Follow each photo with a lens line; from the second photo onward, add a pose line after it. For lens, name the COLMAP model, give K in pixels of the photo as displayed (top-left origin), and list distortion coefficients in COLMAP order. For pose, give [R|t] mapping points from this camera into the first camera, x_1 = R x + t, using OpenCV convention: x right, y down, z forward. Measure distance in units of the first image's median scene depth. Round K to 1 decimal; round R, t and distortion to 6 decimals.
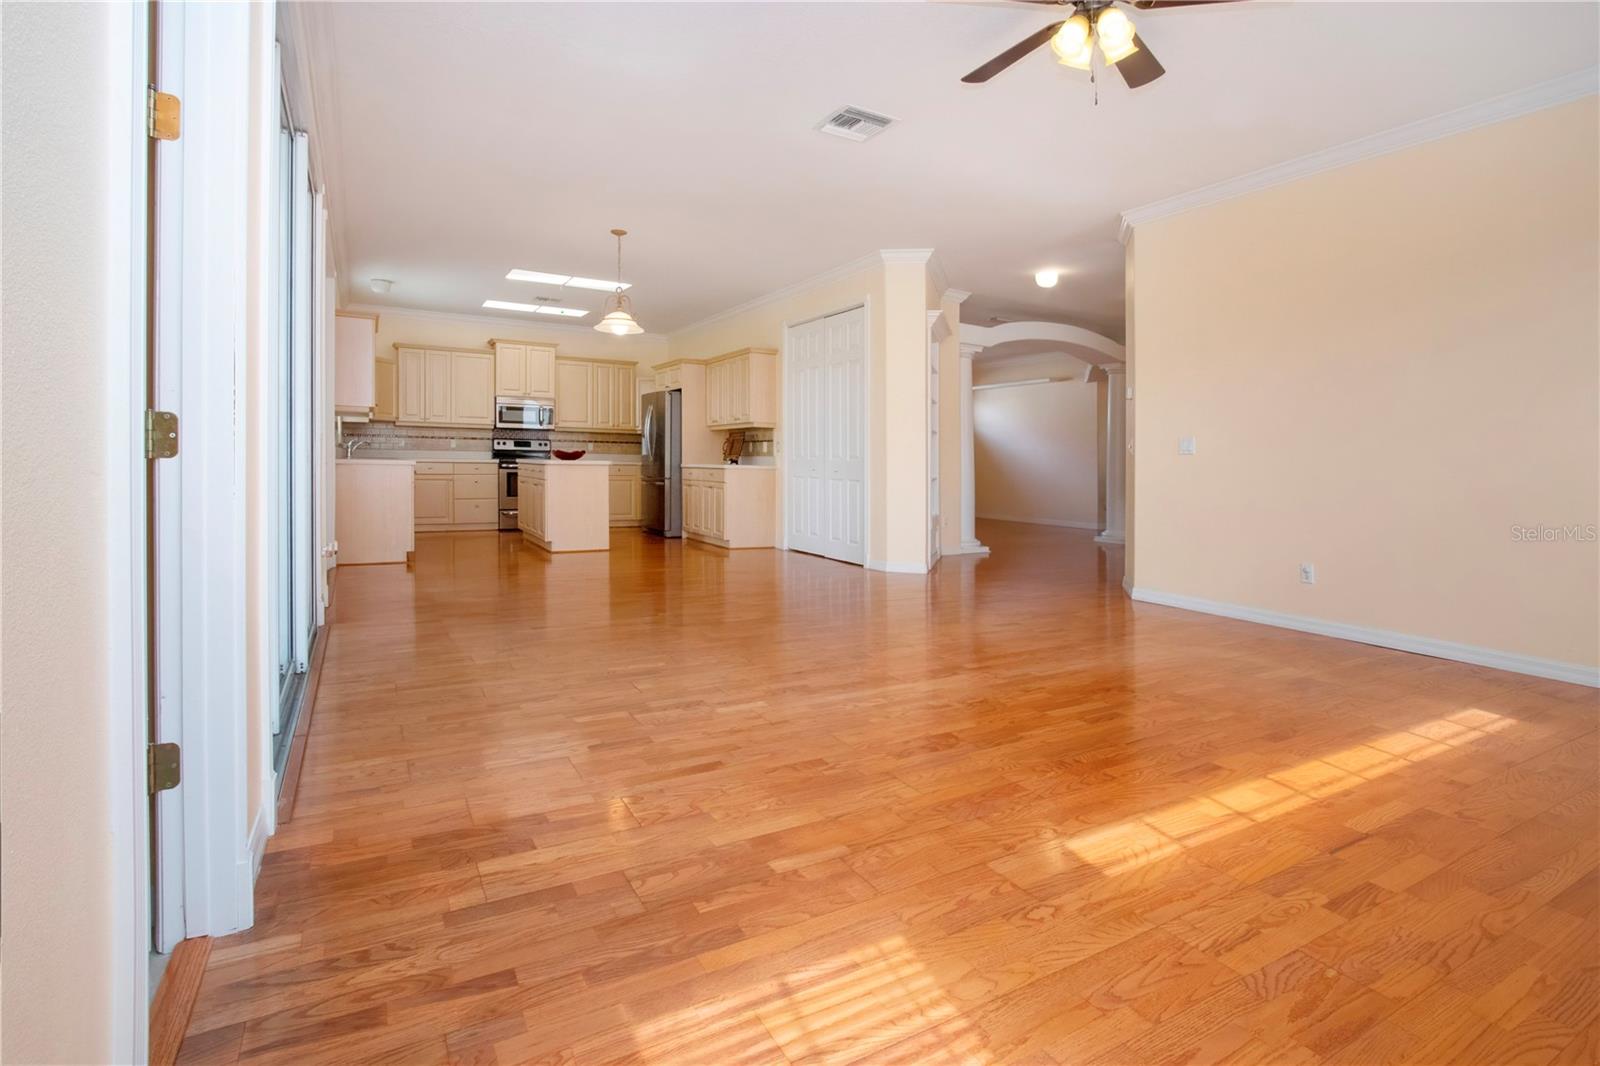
lens RADIAL K [[863.0, 0, 797.4], [0, 863.0, 414.1], [0, 0, 1]] dist [0.003412, -0.035694]
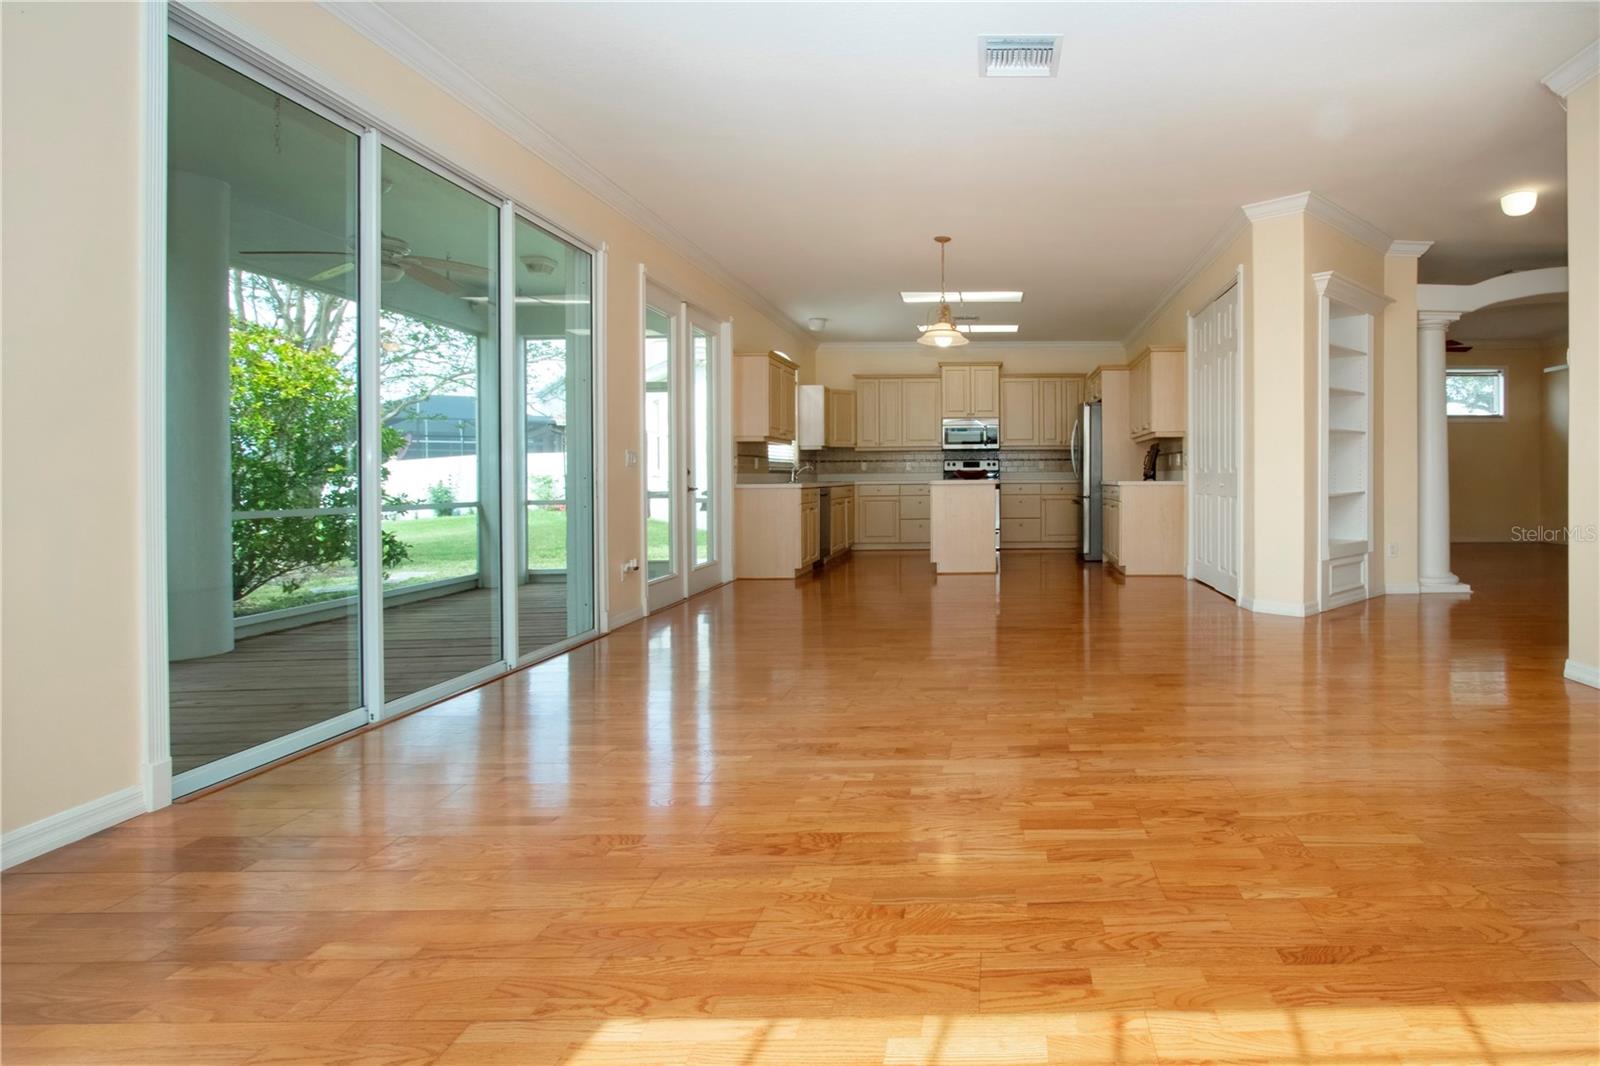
lens RADIAL K [[870.3, 0, 799.5], [0, 870.3, 470.9], [0, 0, 1]] dist [-0.010056, 0.000825]
pose [[0.849114, -0.028420, -0.527444, 0.126278], [0.051365, 0.998262, 0.028902, 0.006033], [0.525706, -0.051633, 0.849098, 0.078877]]
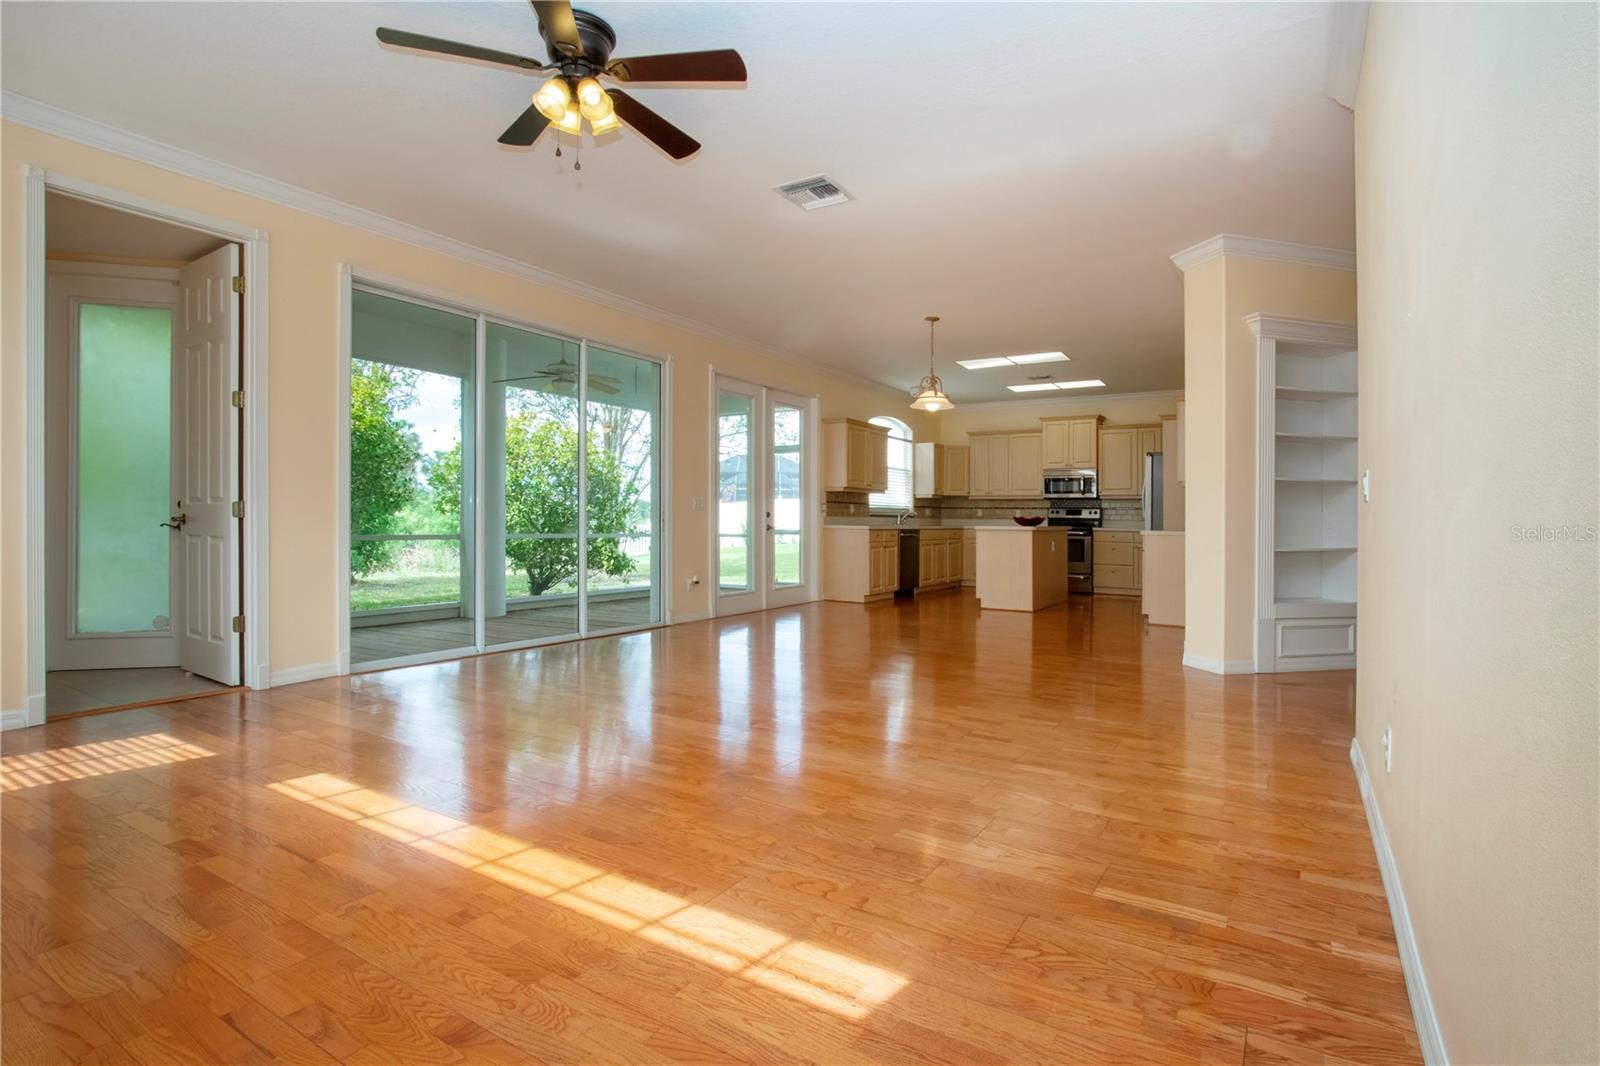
lens RADIAL K [[787.7, 0, 777.5], [0, 787.7, 517.6], [0, 0, 1]] dist [-0.012110, 0.000731]
pose [[0.438346, -0.012265, -0.898723, 1.060036], [0.043205, 0.999039, 0.007438, 0.047342], [0.897767, -0.042089, 0.438454, 0.642286]]
